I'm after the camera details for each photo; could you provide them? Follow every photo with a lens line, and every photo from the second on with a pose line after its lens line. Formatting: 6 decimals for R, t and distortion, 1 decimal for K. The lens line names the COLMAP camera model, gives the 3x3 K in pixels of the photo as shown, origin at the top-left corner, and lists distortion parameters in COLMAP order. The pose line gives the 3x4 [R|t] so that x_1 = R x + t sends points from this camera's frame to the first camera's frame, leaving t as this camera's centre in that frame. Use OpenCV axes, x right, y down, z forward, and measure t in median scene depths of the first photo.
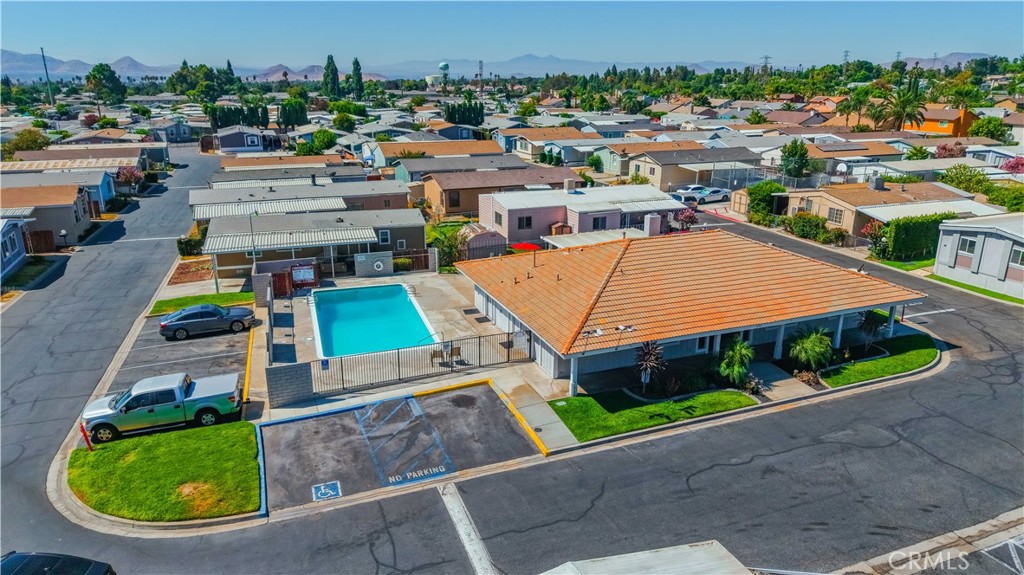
lens RADIAL K [[681.9, 0, 512.0], [0, 681.9, 287.5], [0, 0, 1]] dist [0.033270, -0.001949]
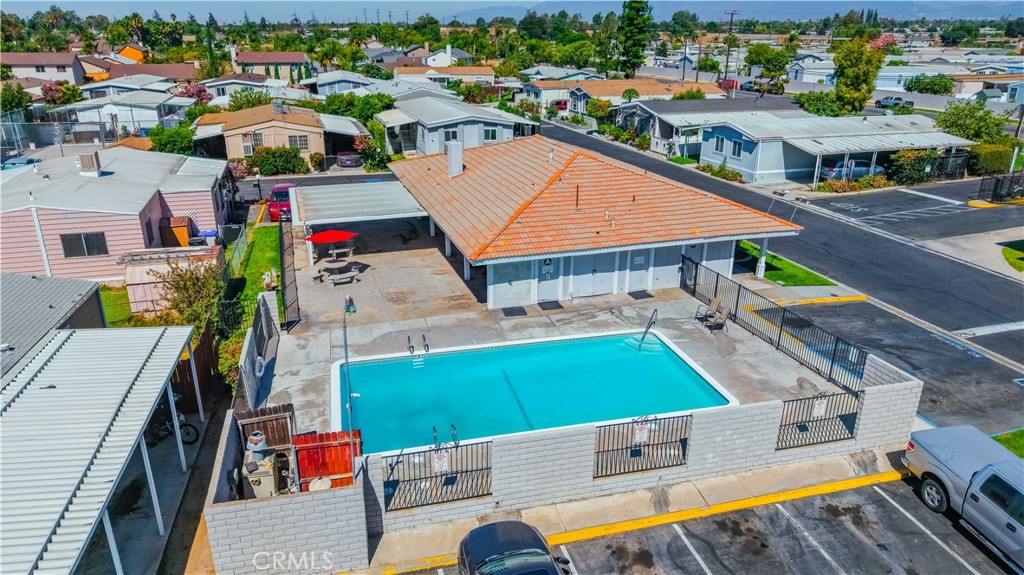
lens RADIAL K [[673.1, 0, 512.0], [0, 673.1, 287.5], [0, 0, 1]] dist [0.003661, 0.000163]
pose [[0.072111, -0.355109, 0.932040, -0.583496], [0.288301, 0.902004, 0.321359, -0.174668], [-0.954821, 0.245535, 0.167422, 0.759412]]
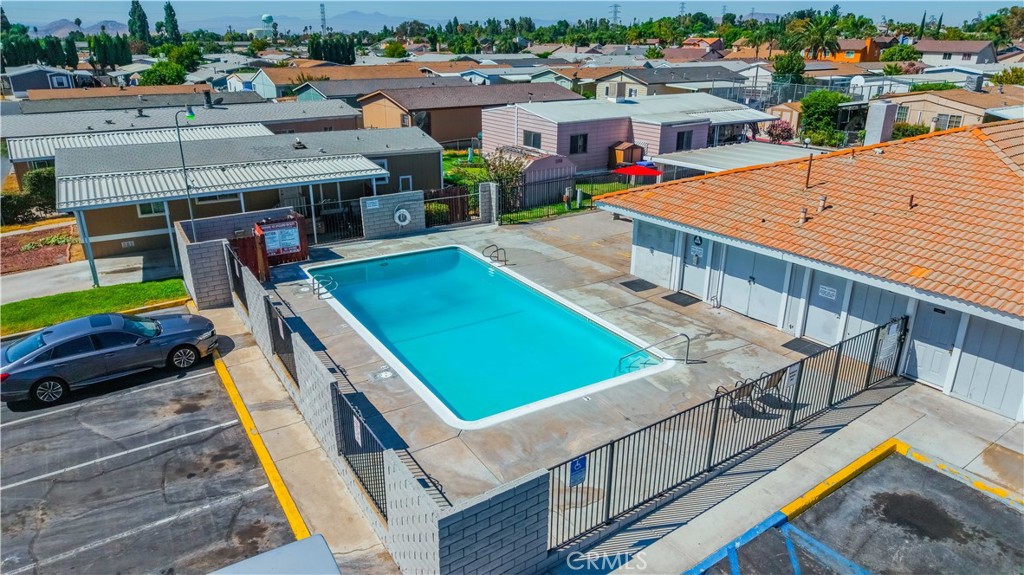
lens RADIAL K [[689.5, 0, 512.0], [0, 689.5, 287.5], [0, 0, 1]] dist [0.012592, 0.003964]
pose [[0.973792, -0.078669, 0.213402, -0.234828], [0.067080, 0.995880, 0.061025, -0.002238], [-0.217323, -0.045110, 0.975057, 0.423188]]
